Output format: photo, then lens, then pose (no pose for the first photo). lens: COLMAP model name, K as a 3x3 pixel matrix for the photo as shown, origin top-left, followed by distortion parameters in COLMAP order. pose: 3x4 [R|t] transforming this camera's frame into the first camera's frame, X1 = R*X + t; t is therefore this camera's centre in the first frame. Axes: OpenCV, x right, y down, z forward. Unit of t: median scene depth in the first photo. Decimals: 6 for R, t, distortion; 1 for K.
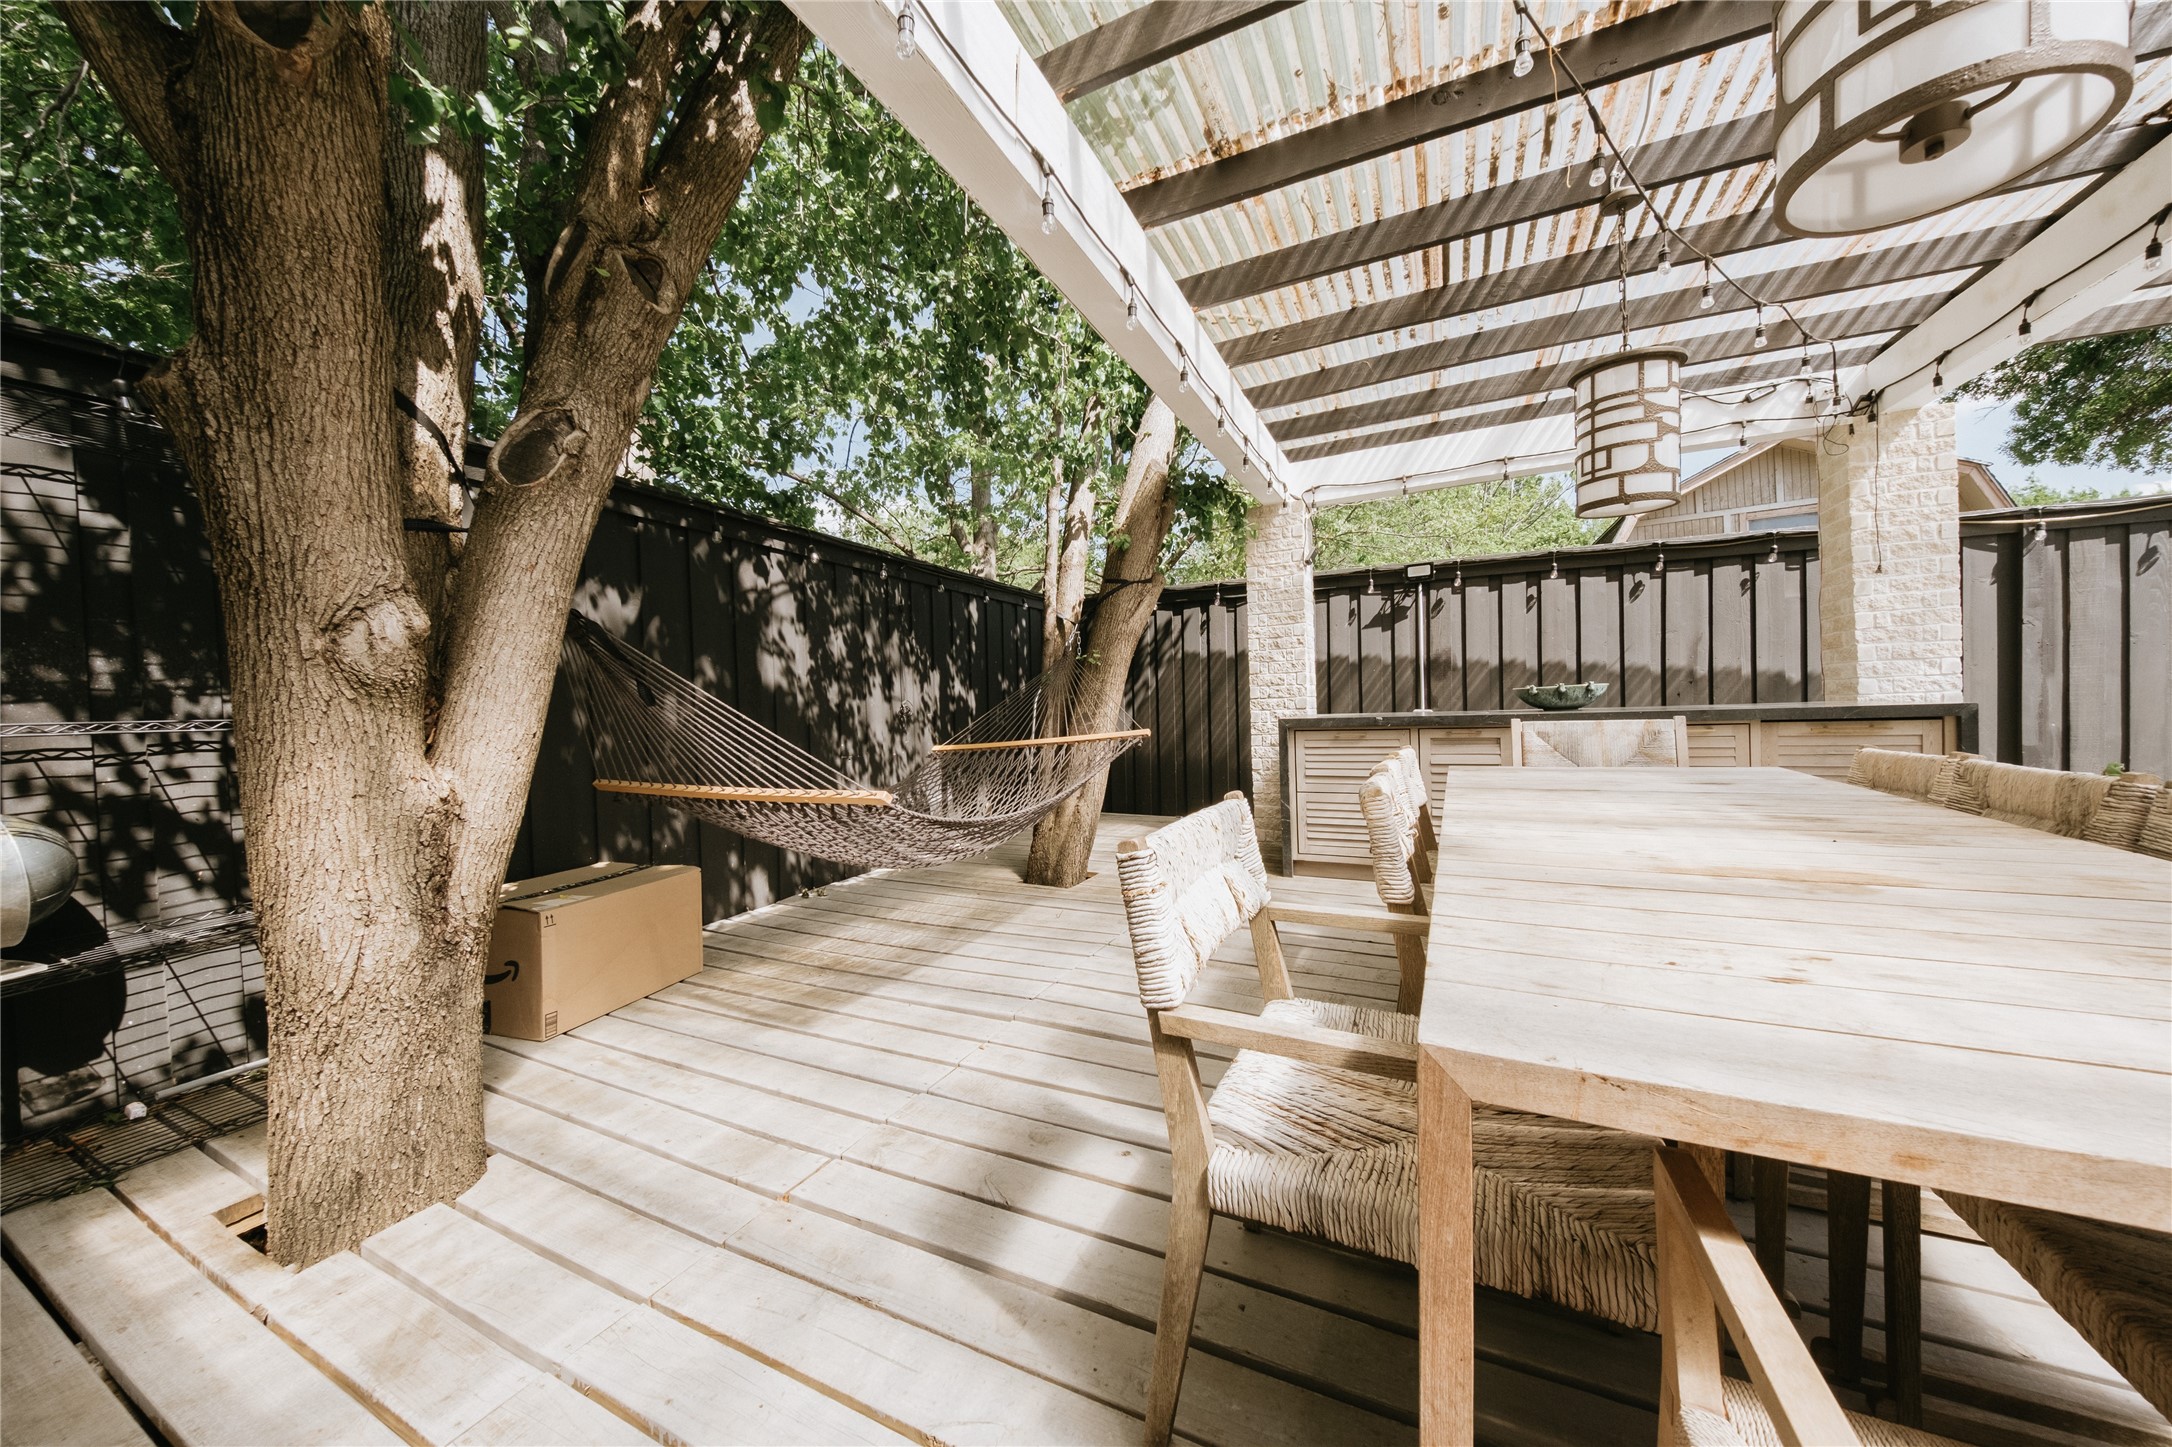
lens RADIAL K [[736.5, 0, 1083.3], [0, 736.5, 723.0], [0, 0, 1]] dist [0.006897, -0.000616]
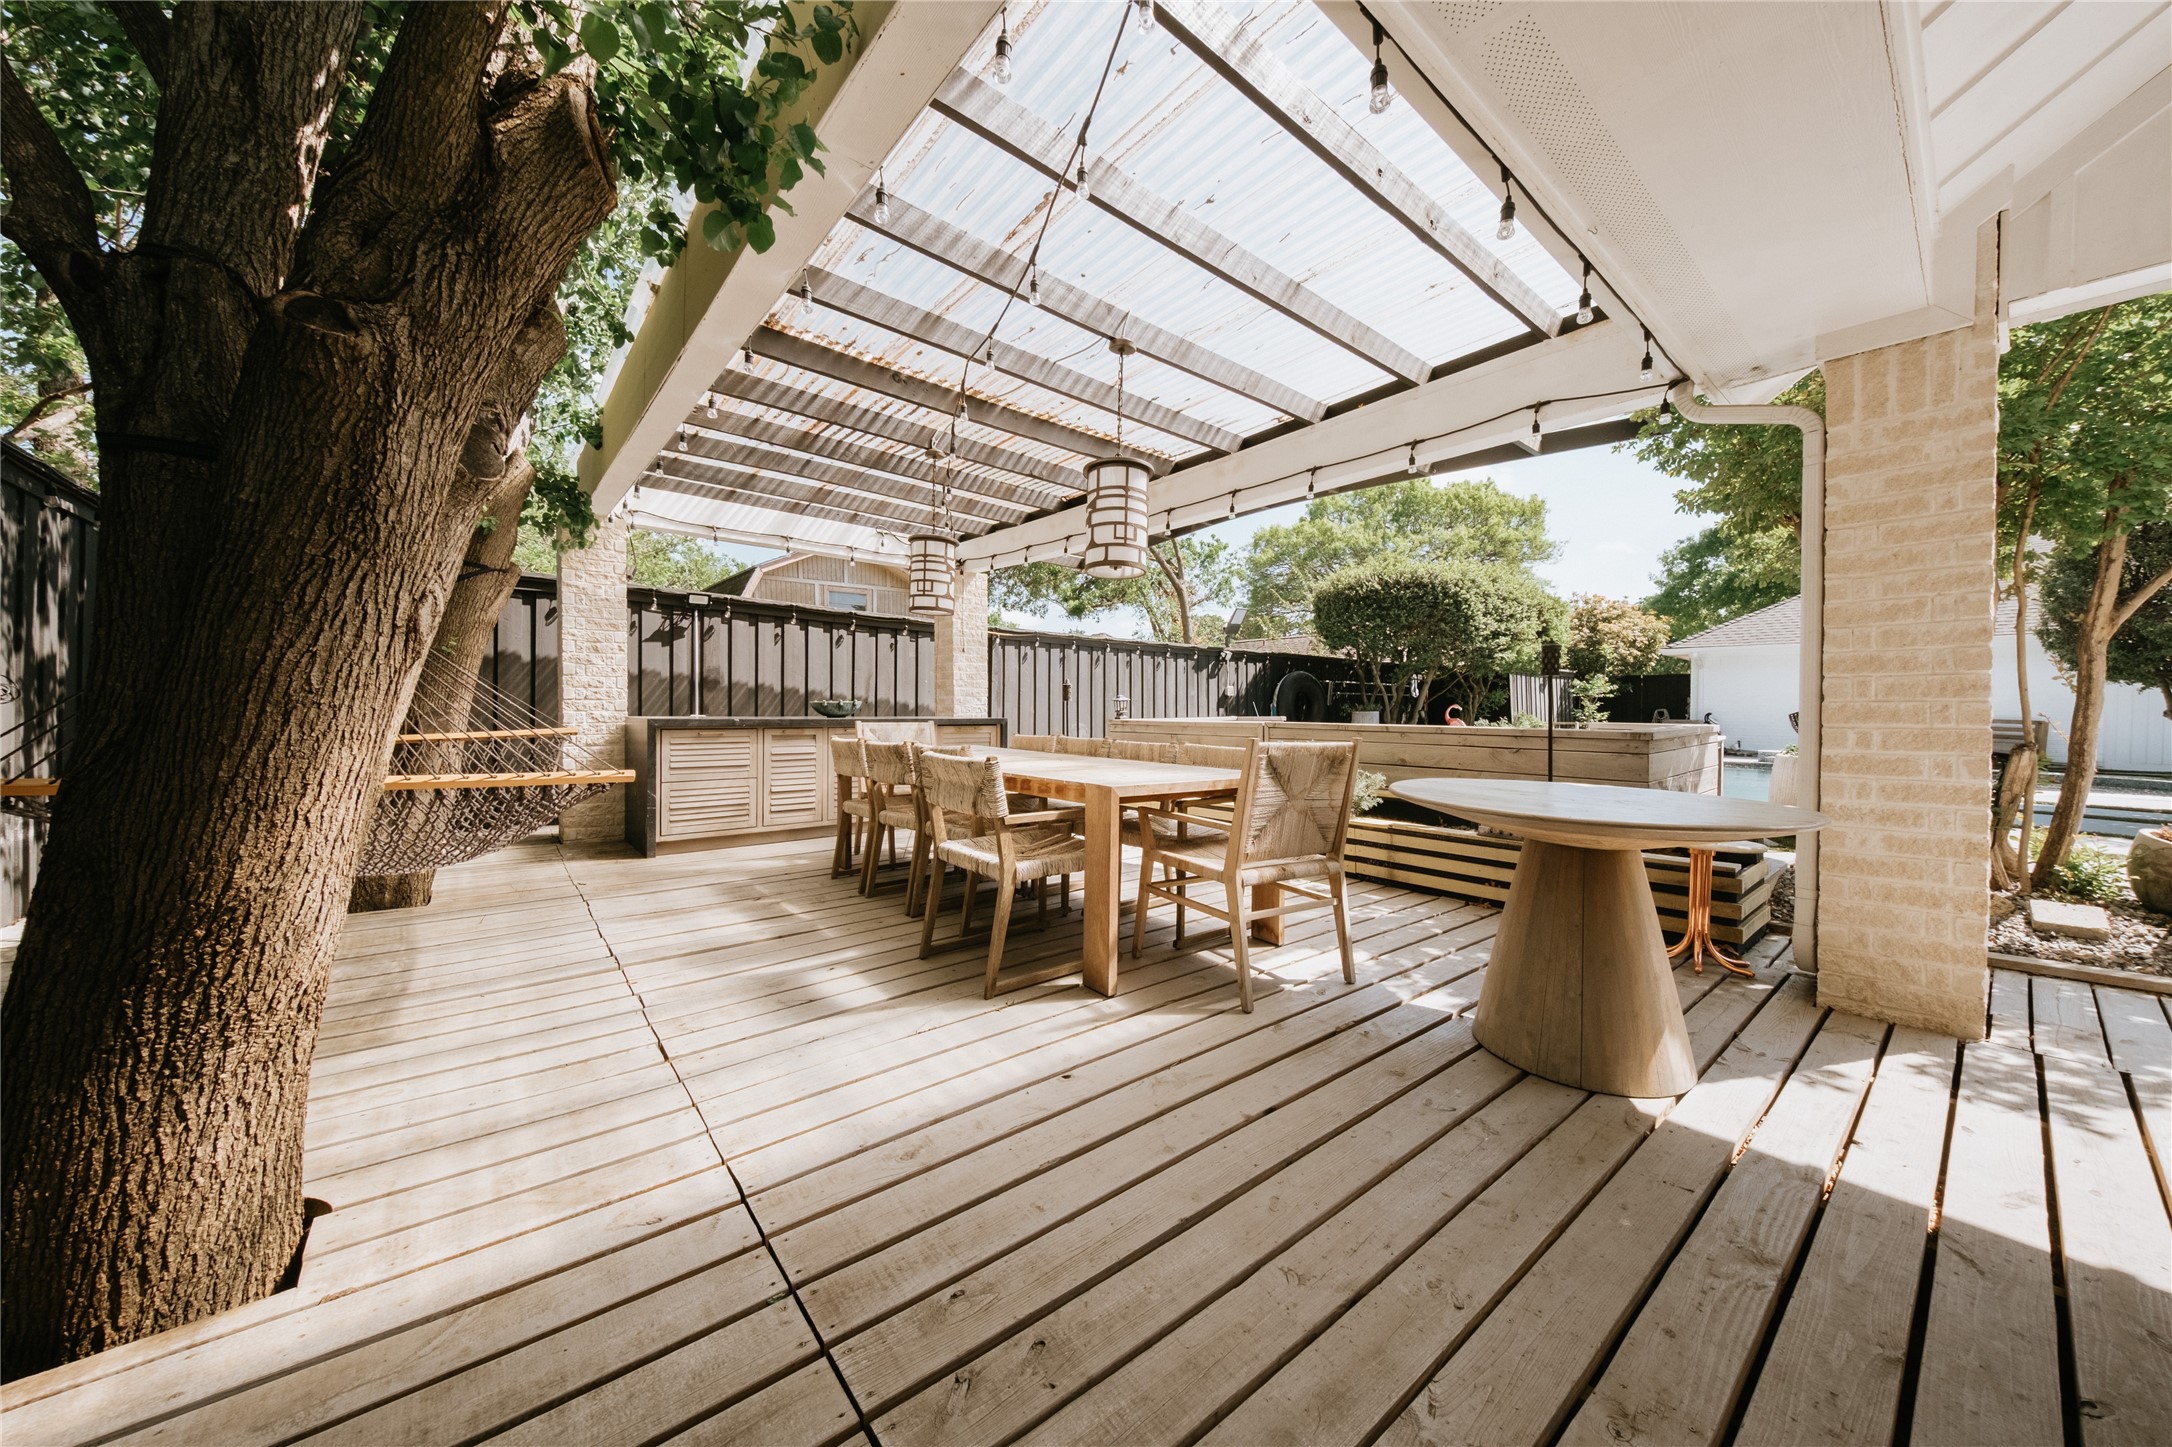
lens RADIAL K [[736.5, 0, 1104.4], [0, 736.5, 719.3], [0, 0, 1]] dist [0.006897, -0.000616]
pose [[0.389970, 0.025192, 0.920483, -0.509184], [-0.003625, 0.999660, -0.025823, 0.021622], [-0.920820, 0.006733, 0.389929, -0.094354]]
